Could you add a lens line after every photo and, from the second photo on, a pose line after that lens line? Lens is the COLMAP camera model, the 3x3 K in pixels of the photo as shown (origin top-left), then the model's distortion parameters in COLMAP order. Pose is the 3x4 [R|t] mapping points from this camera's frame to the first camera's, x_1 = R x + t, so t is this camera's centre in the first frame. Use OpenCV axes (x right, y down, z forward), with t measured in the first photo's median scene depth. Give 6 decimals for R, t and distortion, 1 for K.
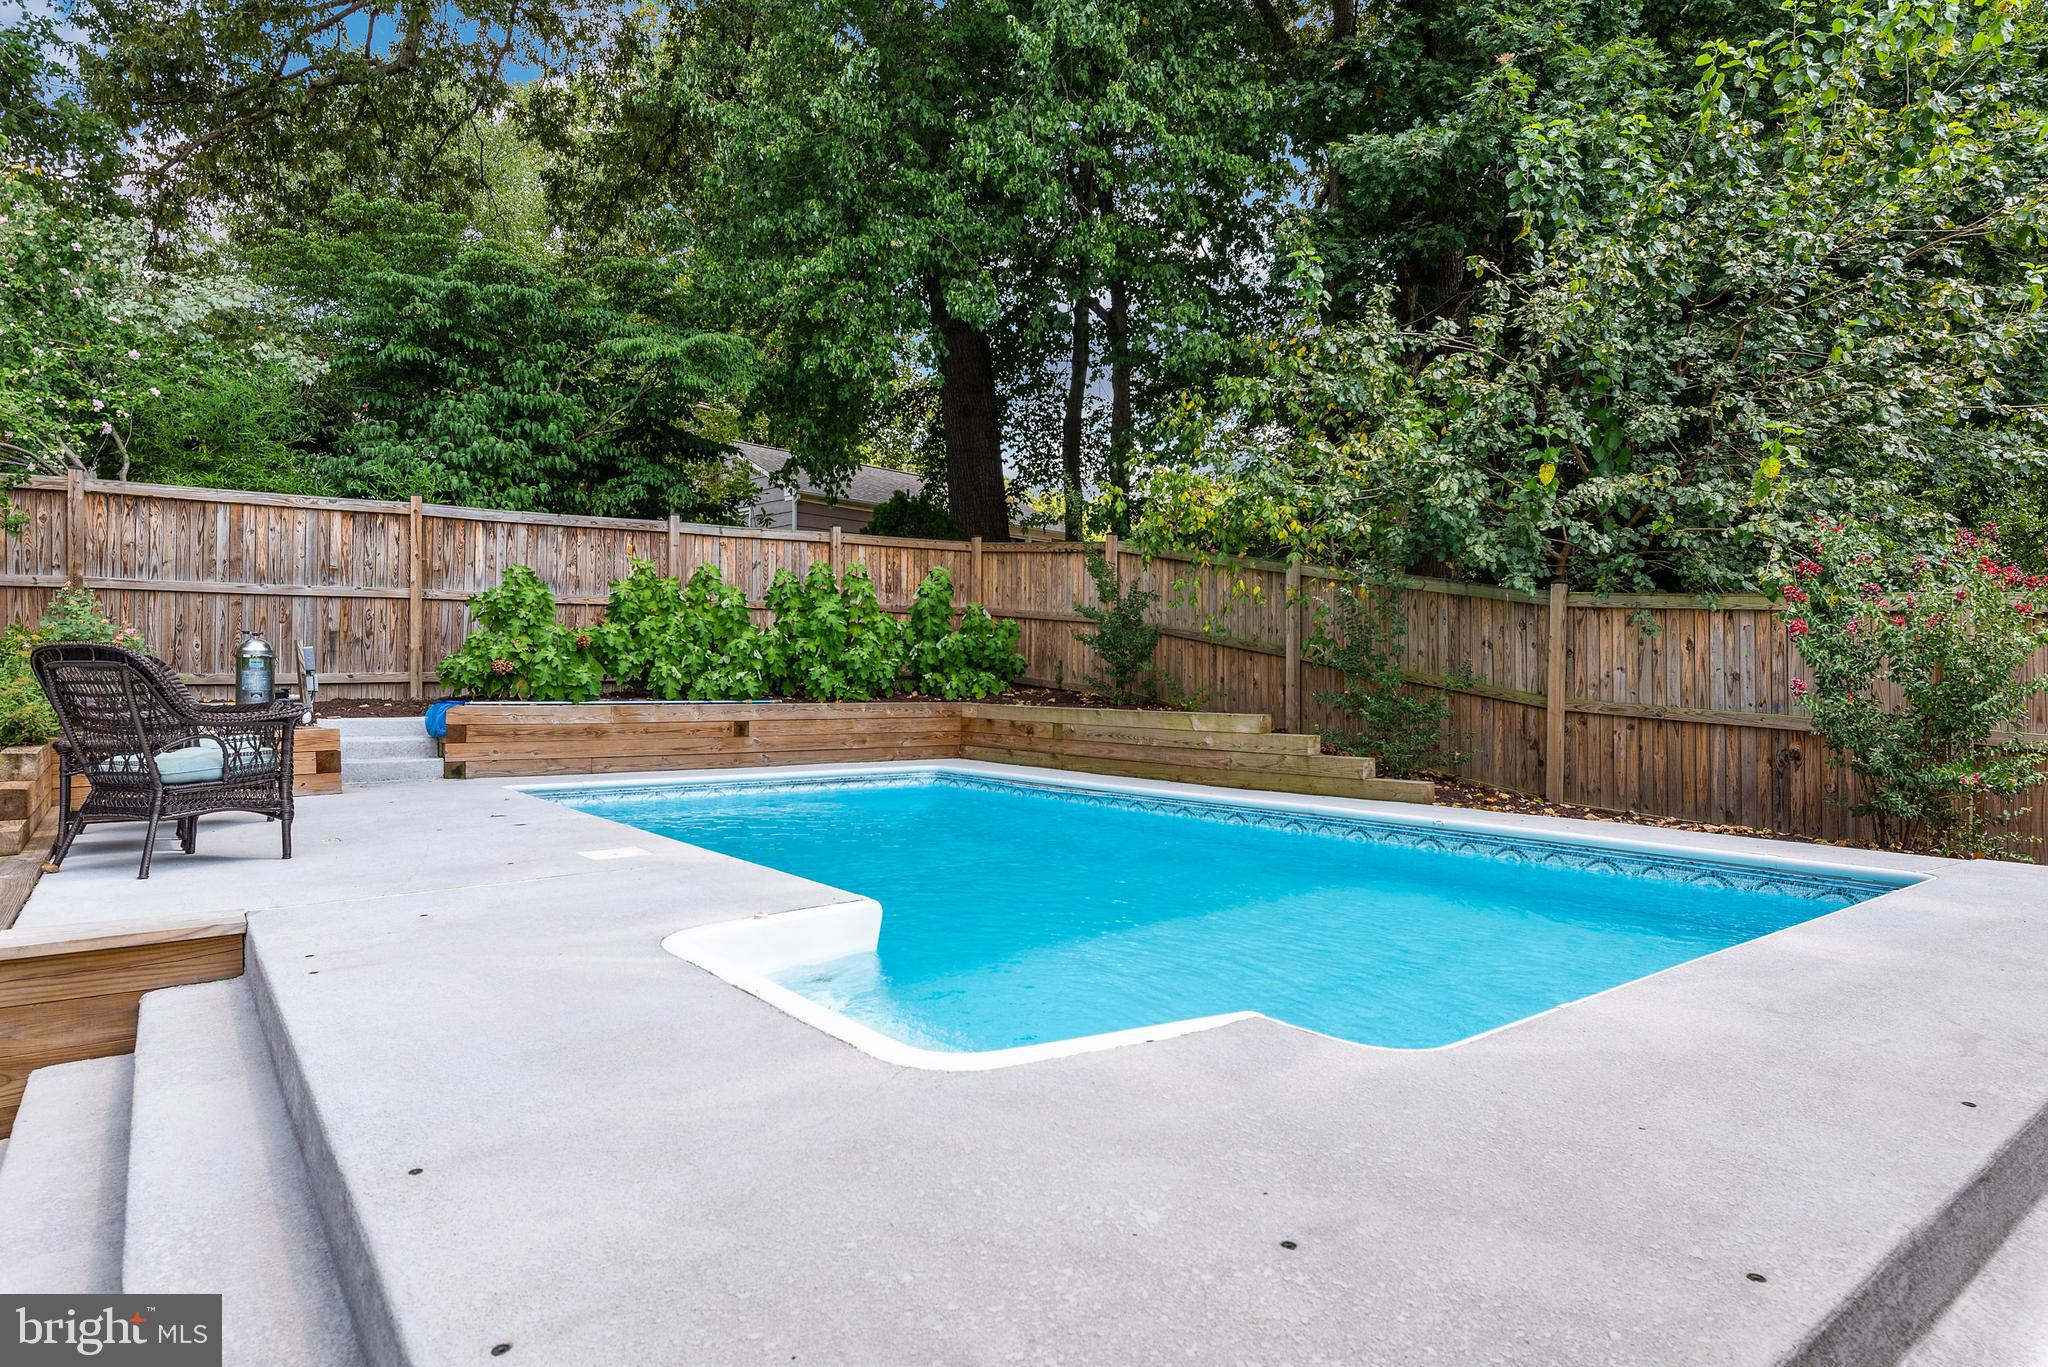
lens RADIAL K [[1114.5, 0, 1022.4], [0, 1114.5, 682.9], [0, 0, 1]] dist [-0.002461, -0.000610]
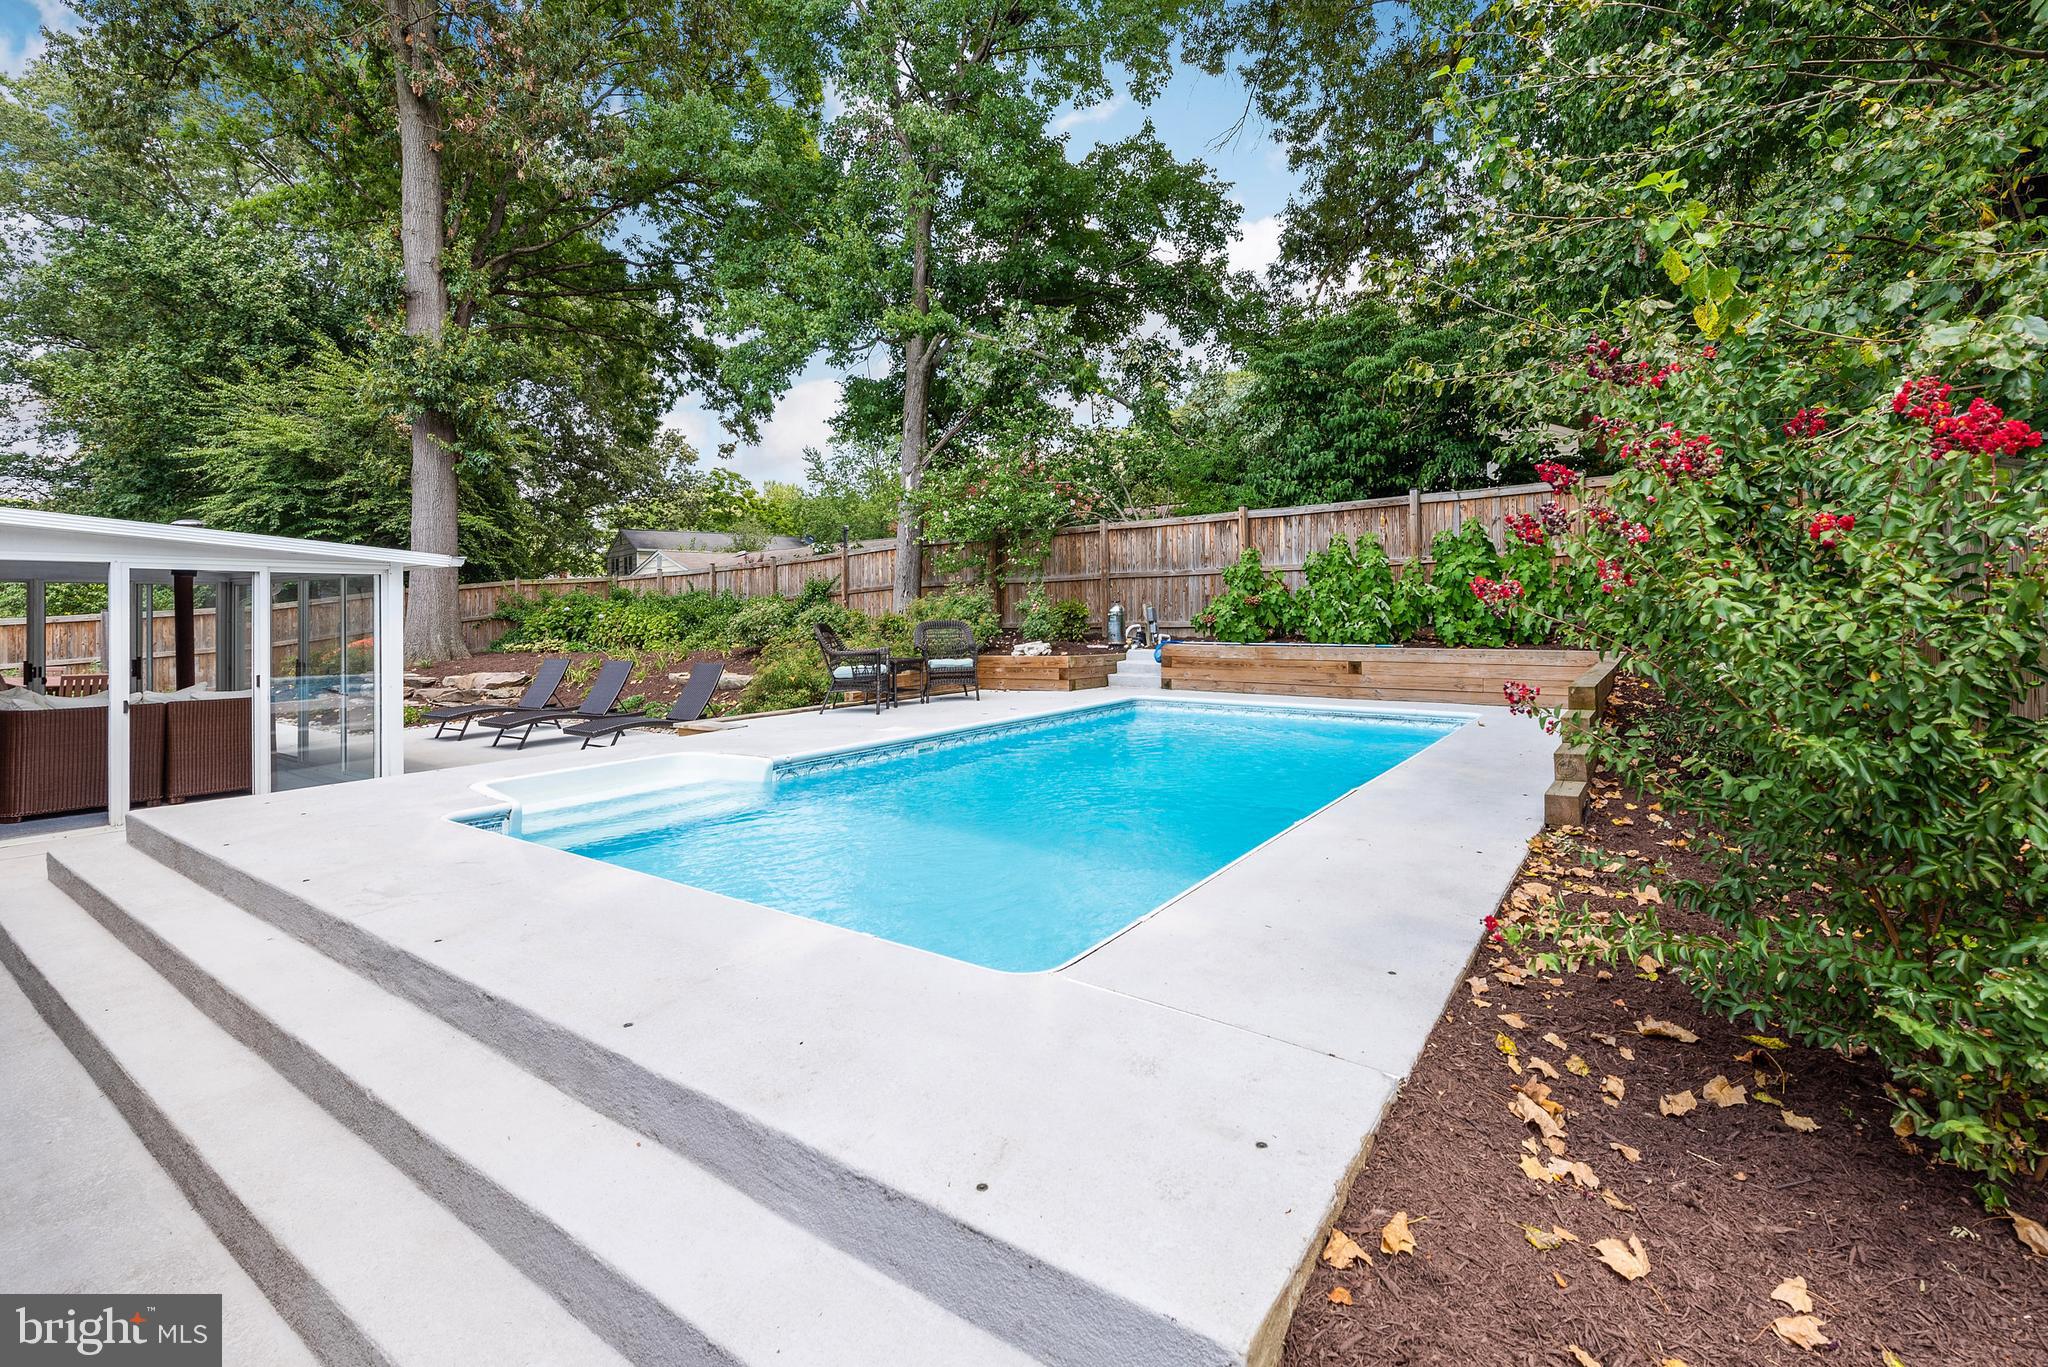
lens RADIAL K [[898.1, 0, 1028.6], [0, 898.1, 607.1], [0, 0, 1]] dist [0.014733, -0.000305]
pose [[0.300634, -0.010736, -0.953679, 0.593922], [0.010460, 0.999914, -0.007959, -0.021751], [0.953682, -0.007582, 0.300720, 0.356963]]
